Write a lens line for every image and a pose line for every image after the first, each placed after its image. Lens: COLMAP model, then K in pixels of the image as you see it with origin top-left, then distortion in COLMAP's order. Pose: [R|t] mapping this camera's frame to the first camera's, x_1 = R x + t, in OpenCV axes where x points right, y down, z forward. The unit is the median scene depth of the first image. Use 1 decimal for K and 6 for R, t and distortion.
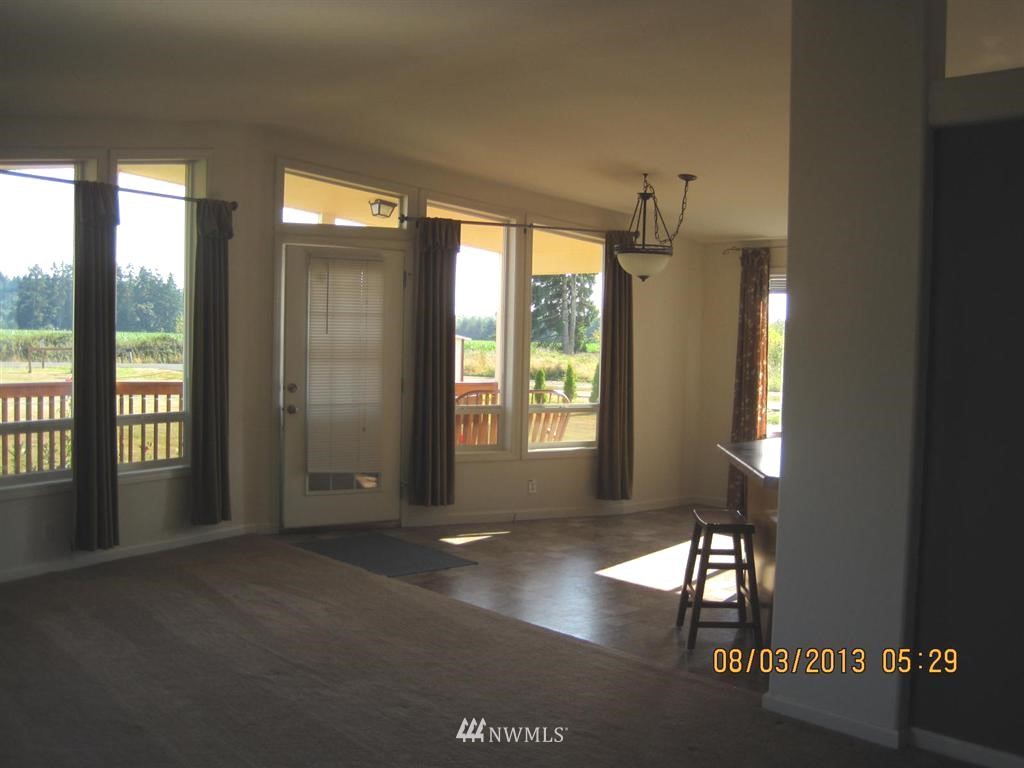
lens RADIAL K [[1058.3, 0, 512.0], [0, 1058.3, 384.0], [0, 0, 1]] dist [-0.170957, 0.138372]
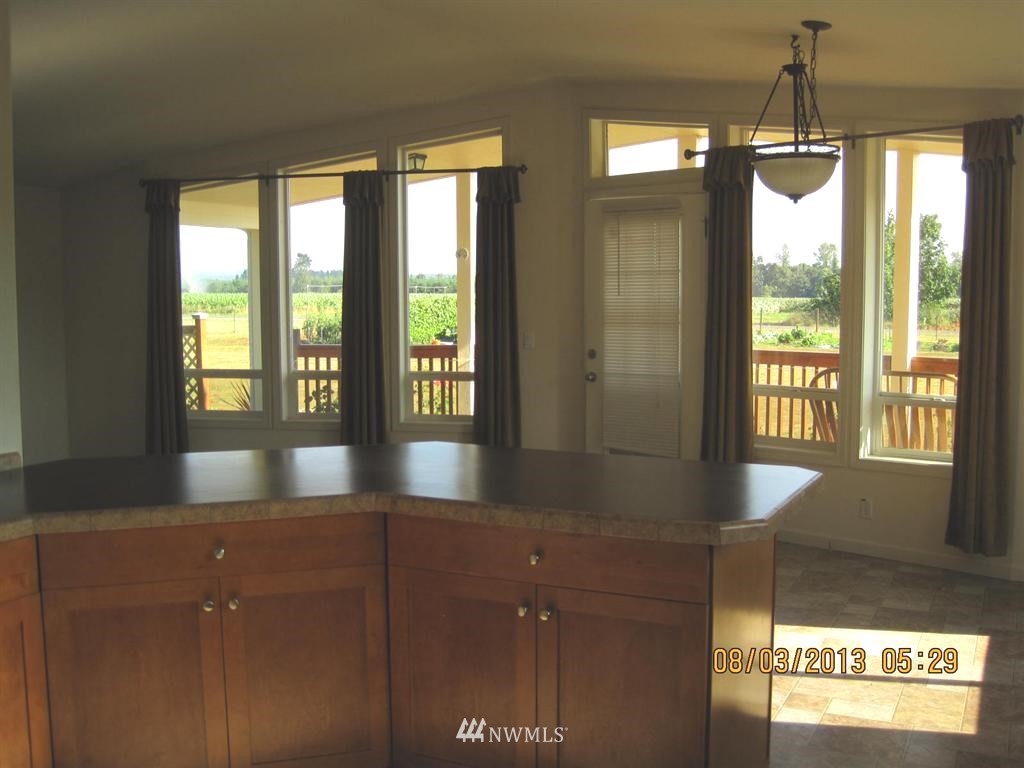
lens RADIAL K [[1058.3, 0, 512.0], [0, 1058.3, 384.0], [0, 0, 1]] dist [-0.170957, 0.138372]
pose [[0.359783, 0.053818, -0.931482, 0.620242], [-0.033684, 0.998433, 0.044676, -0.009267], [0.932428, 0.015302, 0.361033, 0.575872]]
